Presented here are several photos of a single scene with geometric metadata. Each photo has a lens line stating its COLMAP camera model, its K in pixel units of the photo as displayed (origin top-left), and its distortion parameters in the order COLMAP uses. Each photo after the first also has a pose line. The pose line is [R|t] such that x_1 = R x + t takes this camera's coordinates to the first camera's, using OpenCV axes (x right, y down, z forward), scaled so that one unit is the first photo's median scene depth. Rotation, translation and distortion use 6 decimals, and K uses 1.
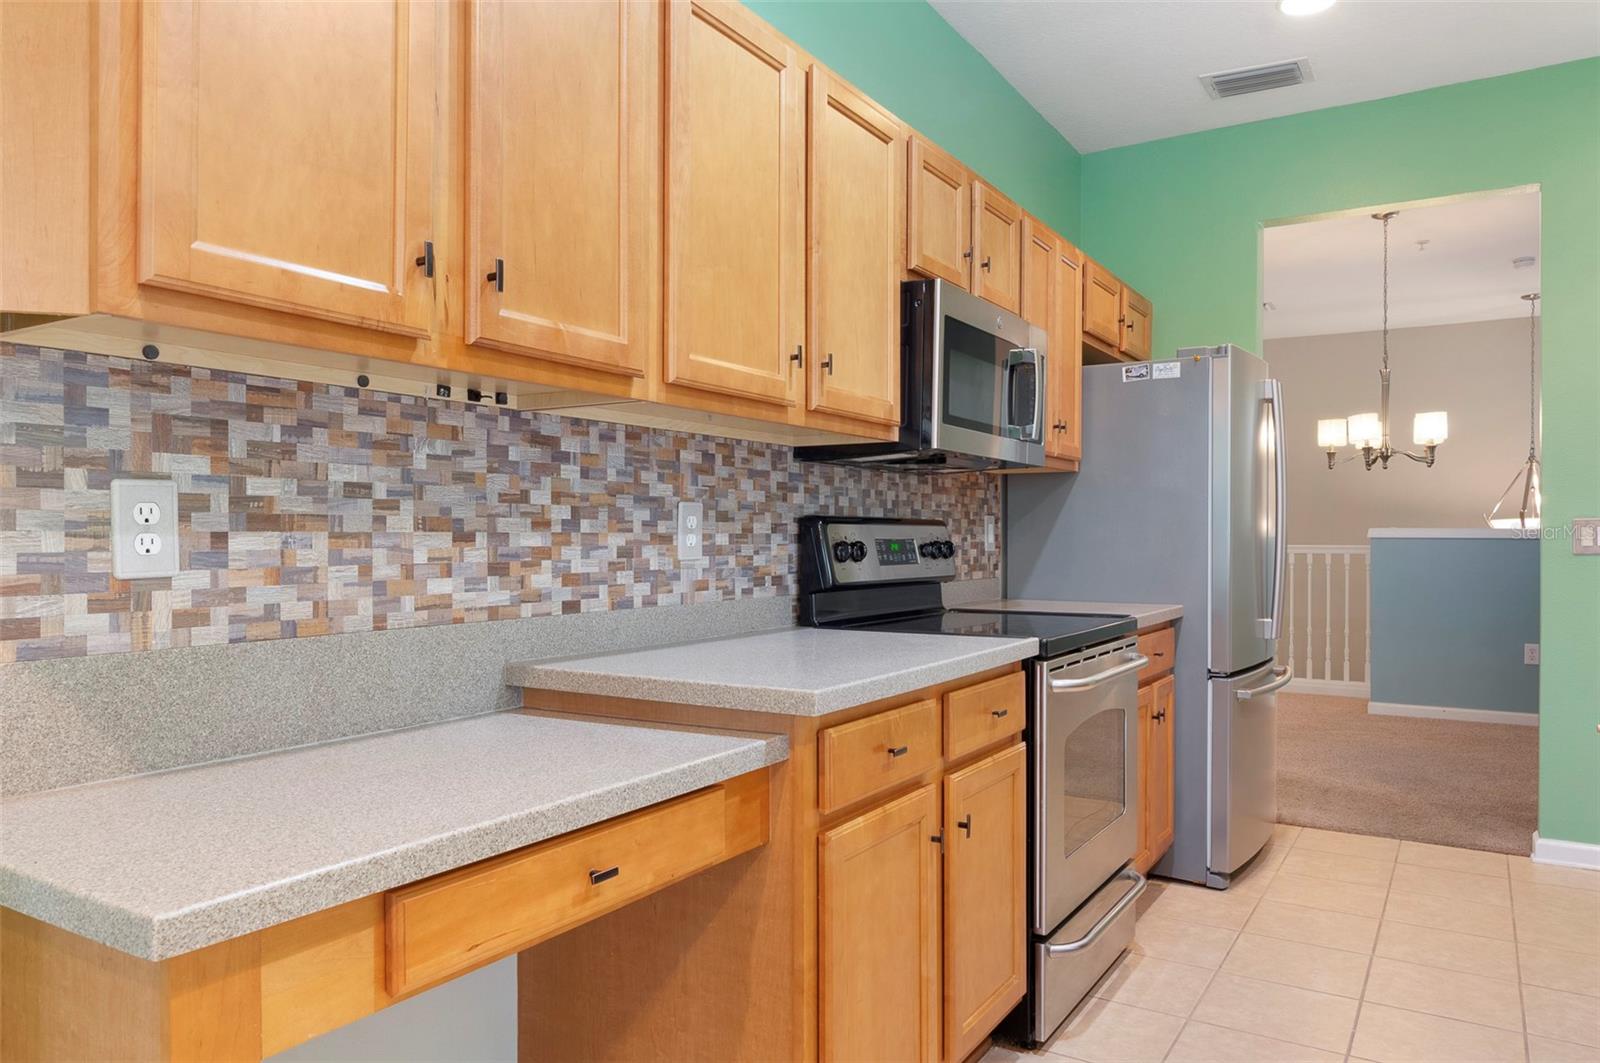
lens RADIAL K [[1086.8, 0, 800.0], [0, 1086.8, 531.5], [0, 0, 1]] dist [-0.006691, -0.001175]
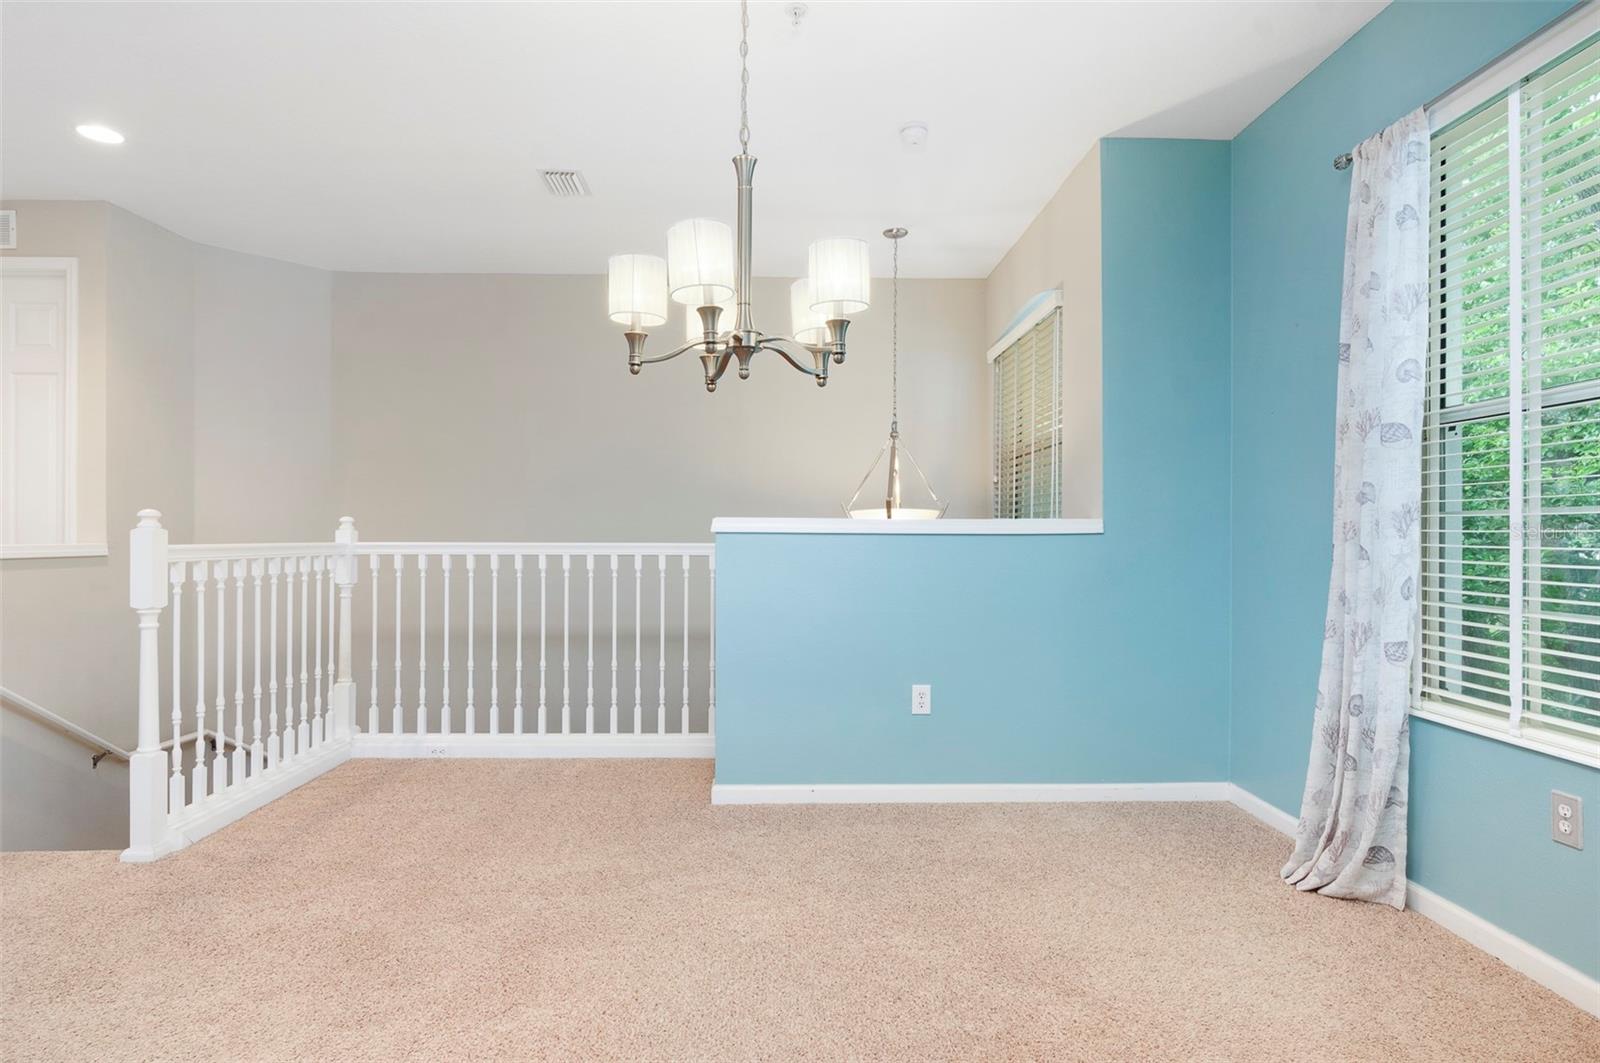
lens RADIAL K [[869.7, 0, 800.0], [0, 869.7, 531.5], [0, 0, 1]] dist [0.001854, 0.000743]
pose [[0.836780, 0.002780, 0.547533, 0.734309], [-0.003963, 0.999992, 0.000980, 0.012144], [-0.547526, -0.002990, 0.836784, 1.392380]]
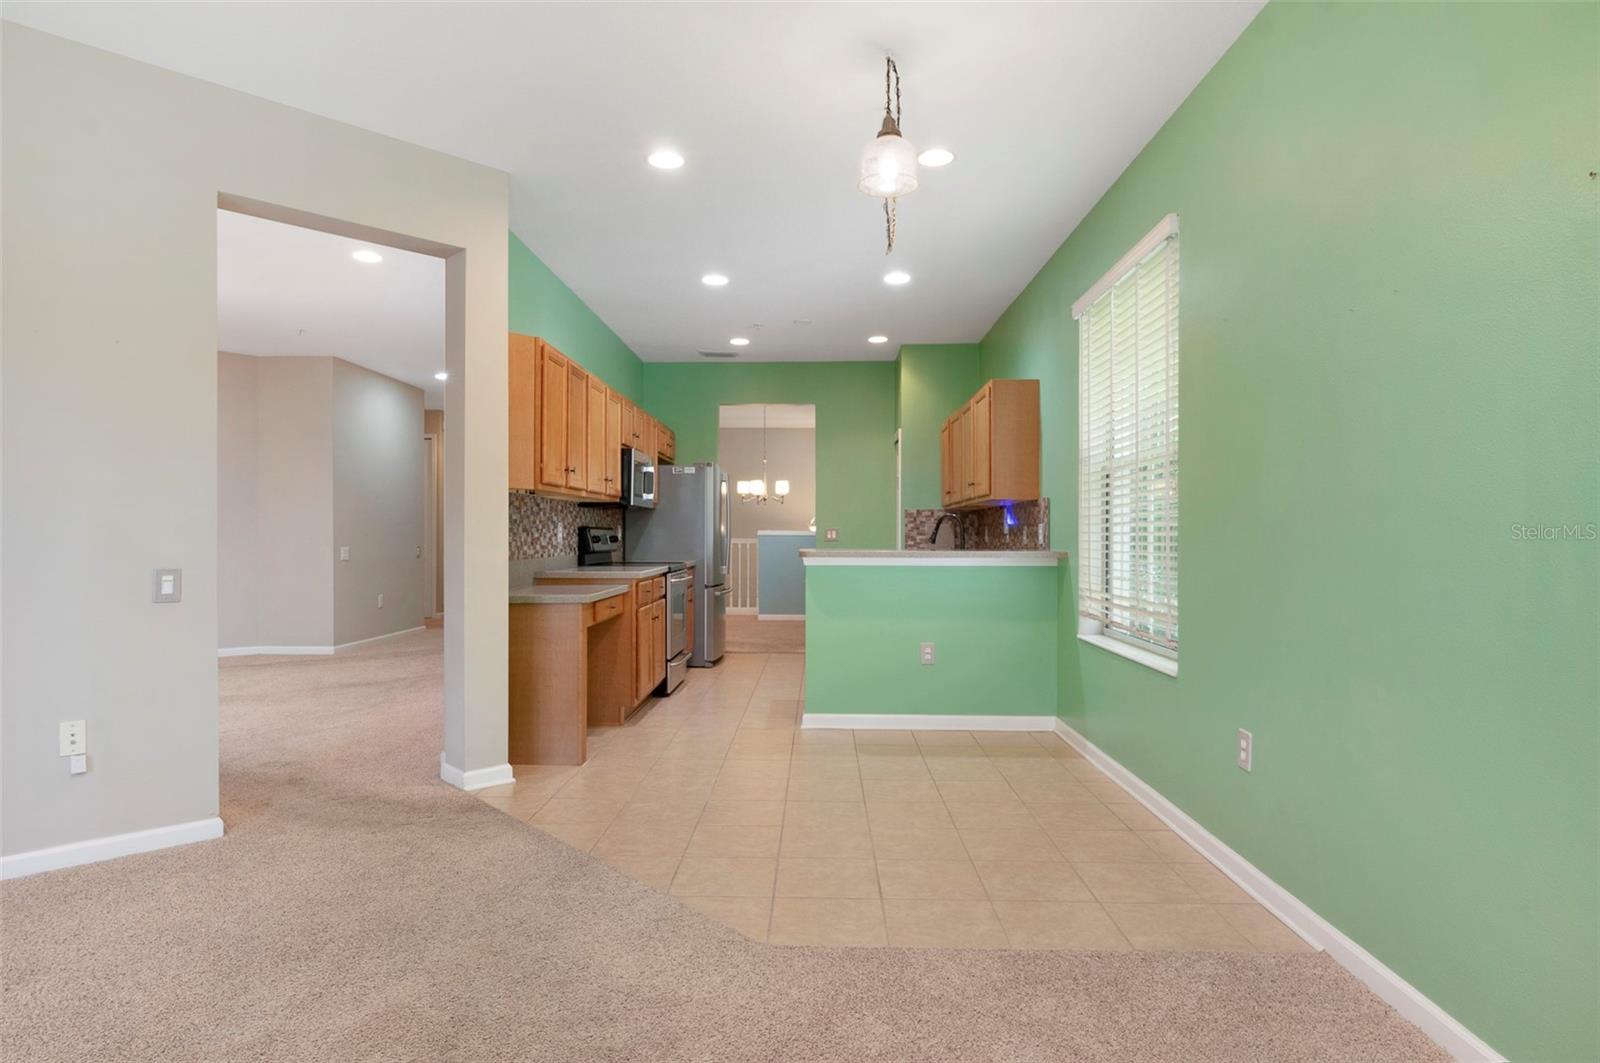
lens RADIAL K [[869.7, 0, 800.0], [0, 869.7, 531.5], [0, 0, 1]] dist [0.001854, 0.000743]
pose [[0.861019, 0.000165, 0.508574, -0.653298], [0.000147, 1.000000, -0.000573, -0.000621], [-0.508574, 0.000568, 0.861018, -1.222834]]
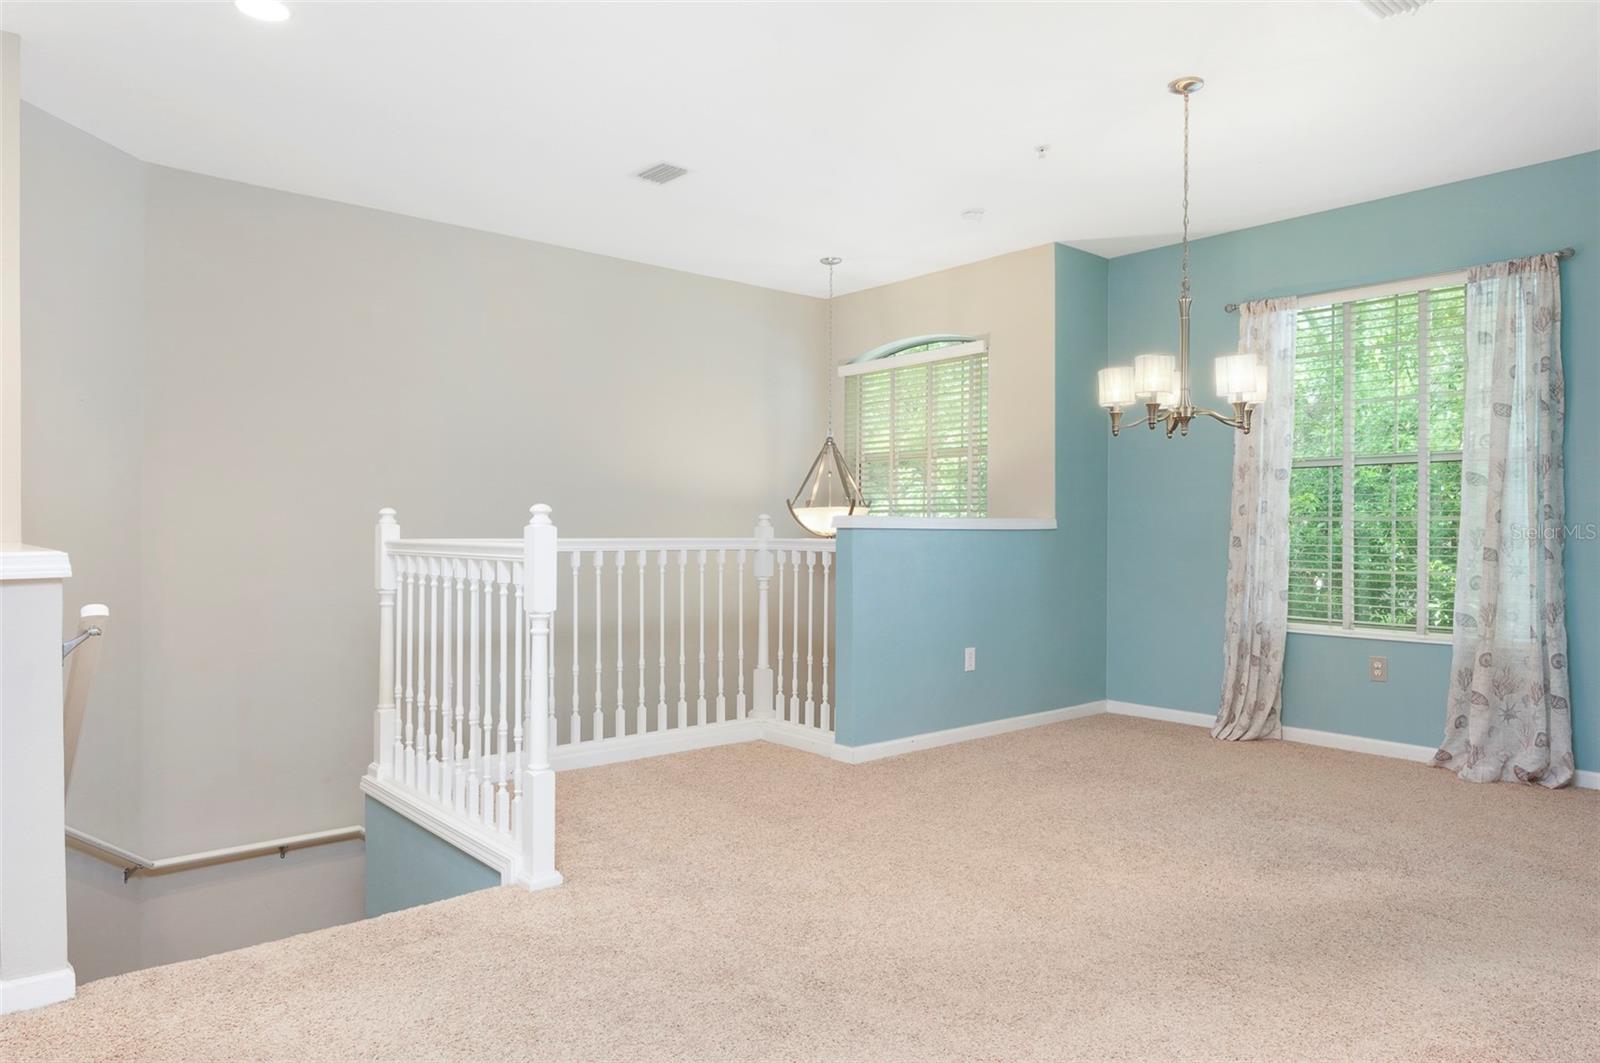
lens RADIAL K [[1038.3, 0, 800.0], [0, 1038.3, 531.5], [0, 0, 1]] dist [0.000316, -0.000573]
pose [[0.296749, -0.003492, 0.954949, -0.466020], [-0.007906, 0.999950, 0.006113, 0.010577], [-0.954923, -0.009364, 0.296707, 2.156122]]
